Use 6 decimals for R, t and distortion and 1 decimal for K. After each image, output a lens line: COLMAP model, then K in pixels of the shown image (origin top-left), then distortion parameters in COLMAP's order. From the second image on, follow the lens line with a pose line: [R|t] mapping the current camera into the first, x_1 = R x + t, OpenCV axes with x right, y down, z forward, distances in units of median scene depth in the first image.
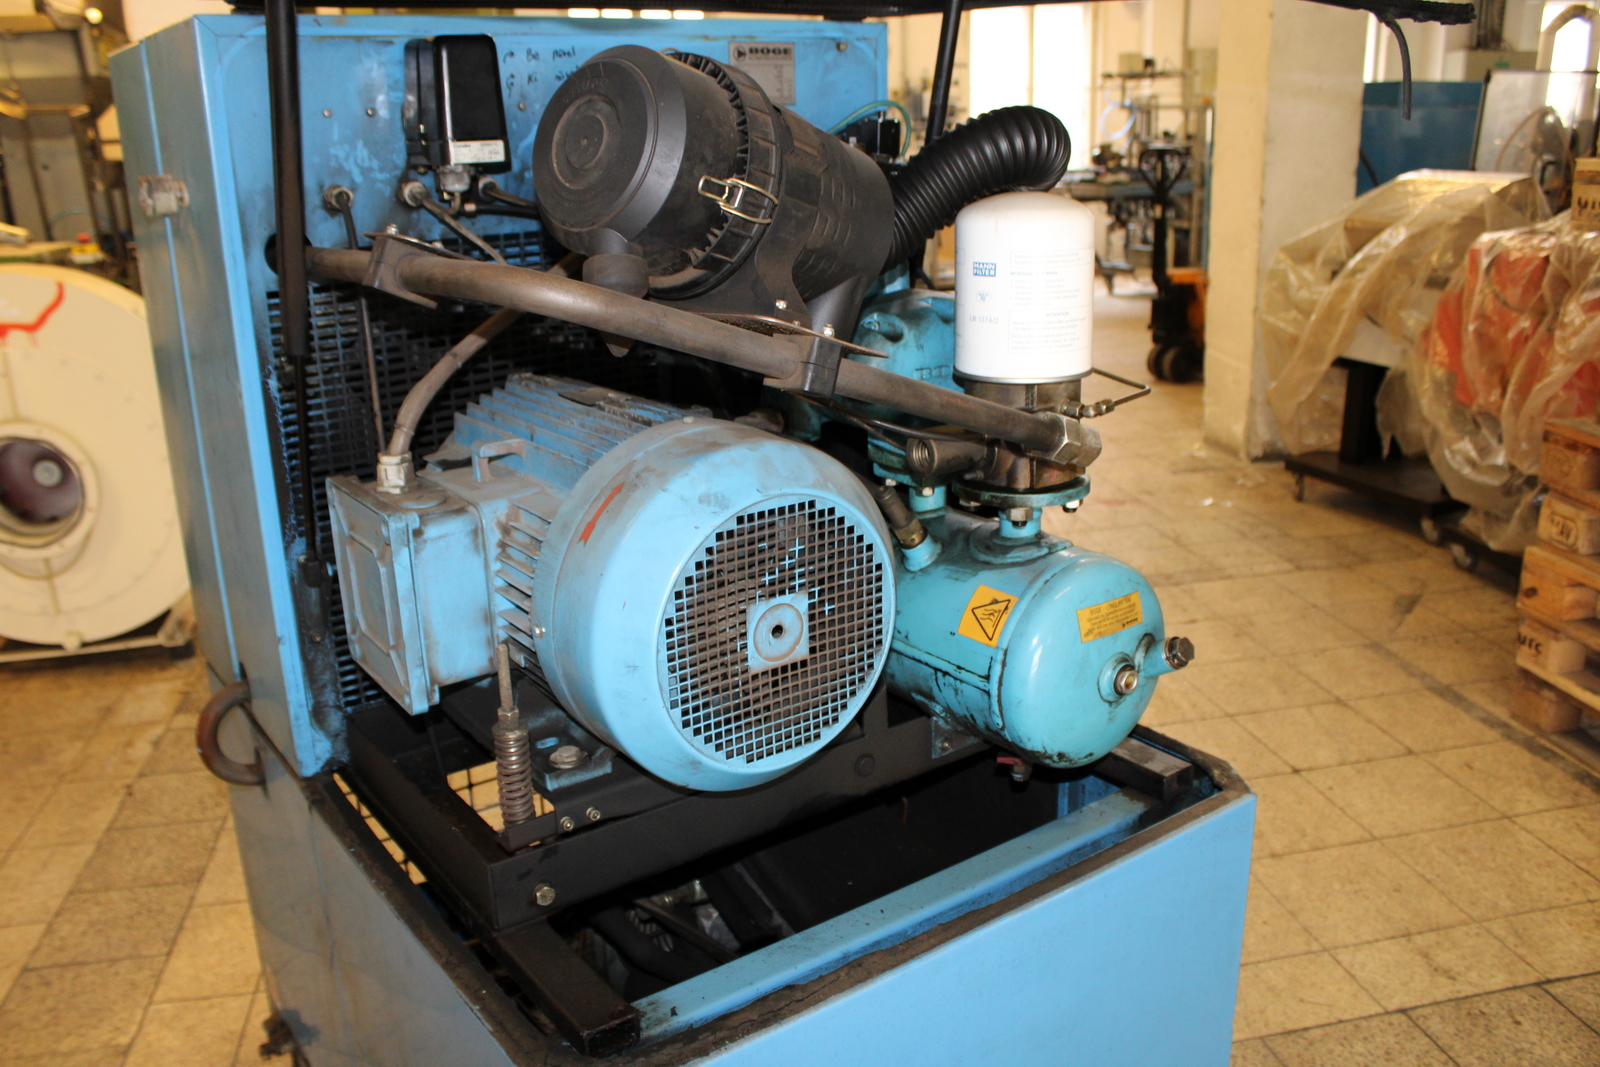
lens RADIAL K [[1350.1, 0, 787.1], [0, 1350.1, 524.2], [0, 0, 1]] dist [-0.139526, 0.108946]
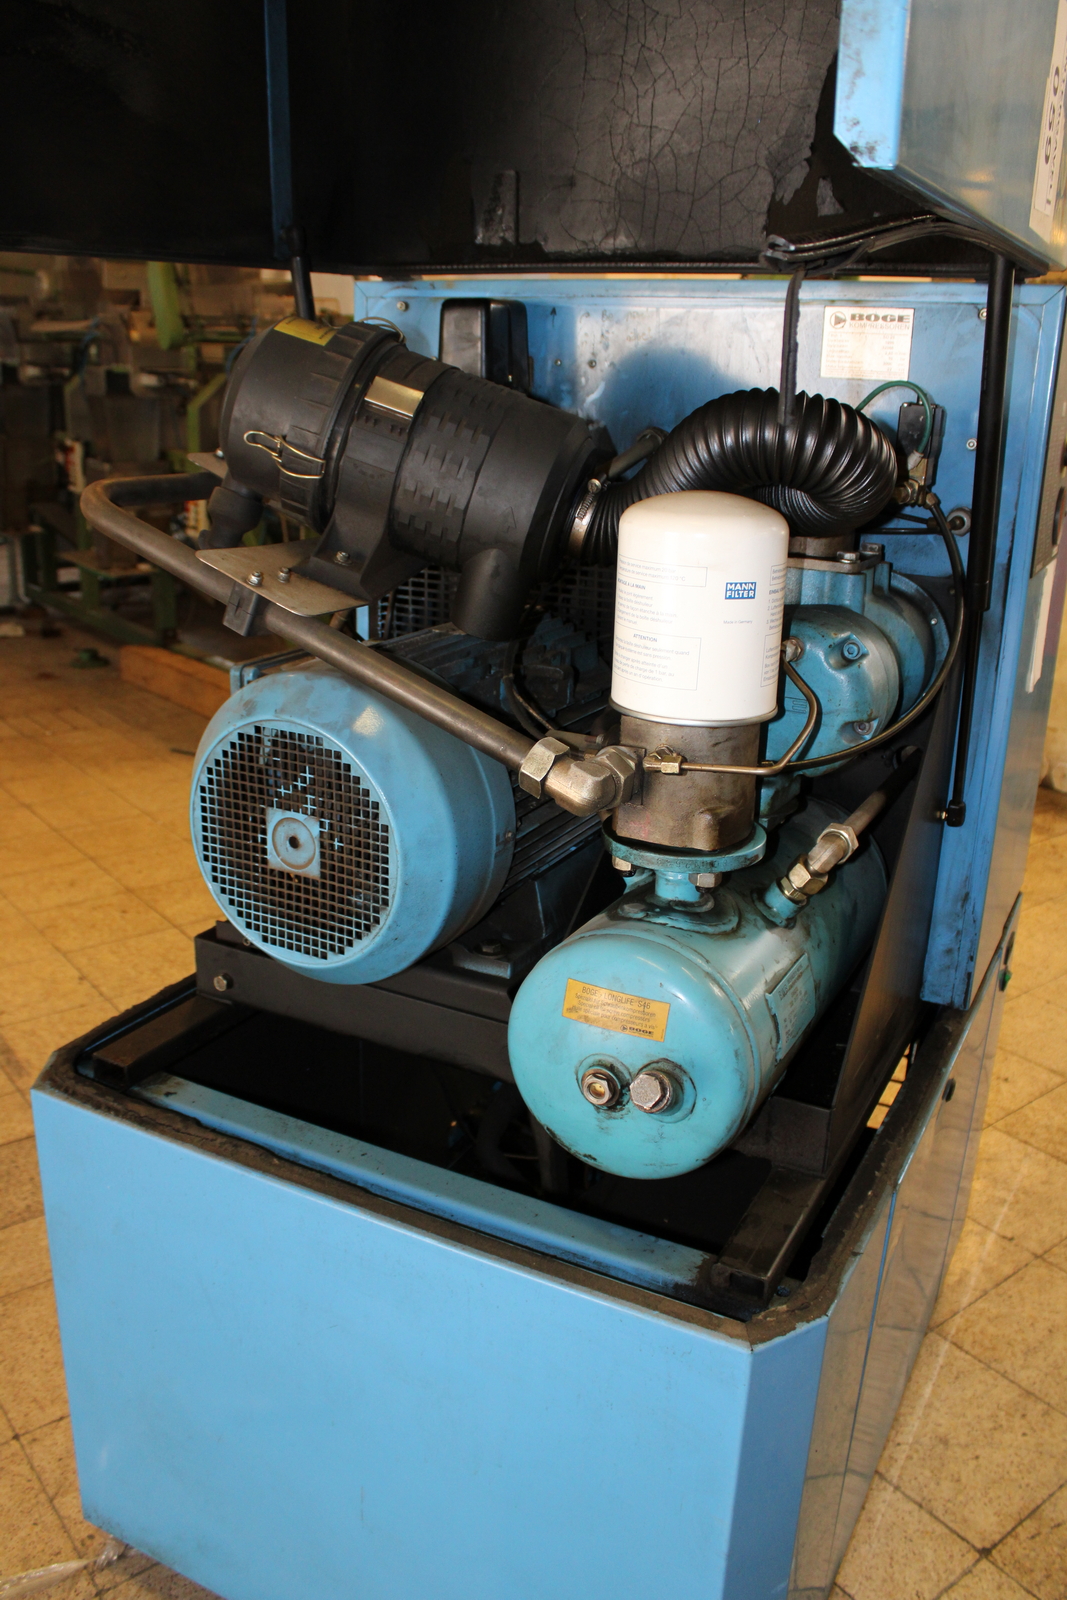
lens RADIAL K [[1350.1, 0, 525.3], [0, 1350.1, 800.5], [0, 0, 1]] dist [-0.139526, 0.108946]
pose [[0.448234, 0.314694, -0.836693, 0.973325], [-0.294710, 0.935678, 0.194041, -0.219787], [0.843939, 0.159606, 0.512146, 0.569124]]
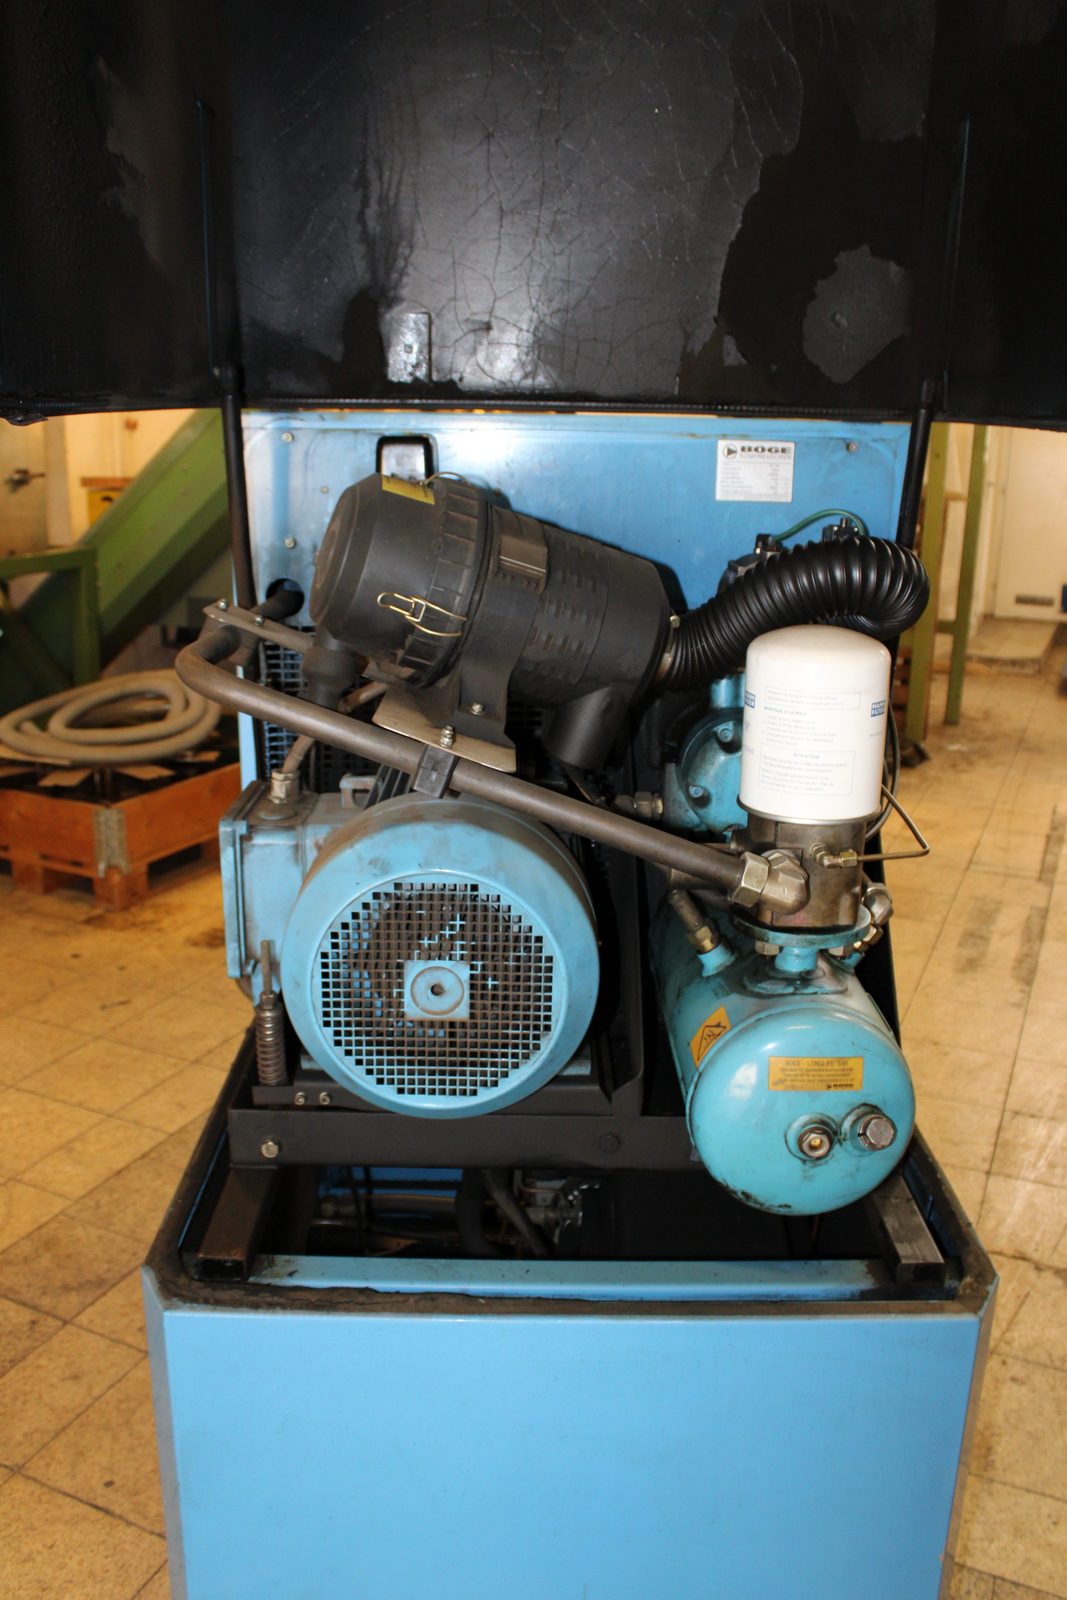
lens RADIAL K [[1350.1, 0, 530.2], [0, 1350.1, 803.9], [0, 0, 1]] dist [-0.139526, 0.108946]
pose [[0.816507, 0.195867, -0.543096, 0.622525], [-0.202641, 0.978072, 0.048084, -0.139755], [0.540605, 0.070793, 0.838293, 0.081182]]
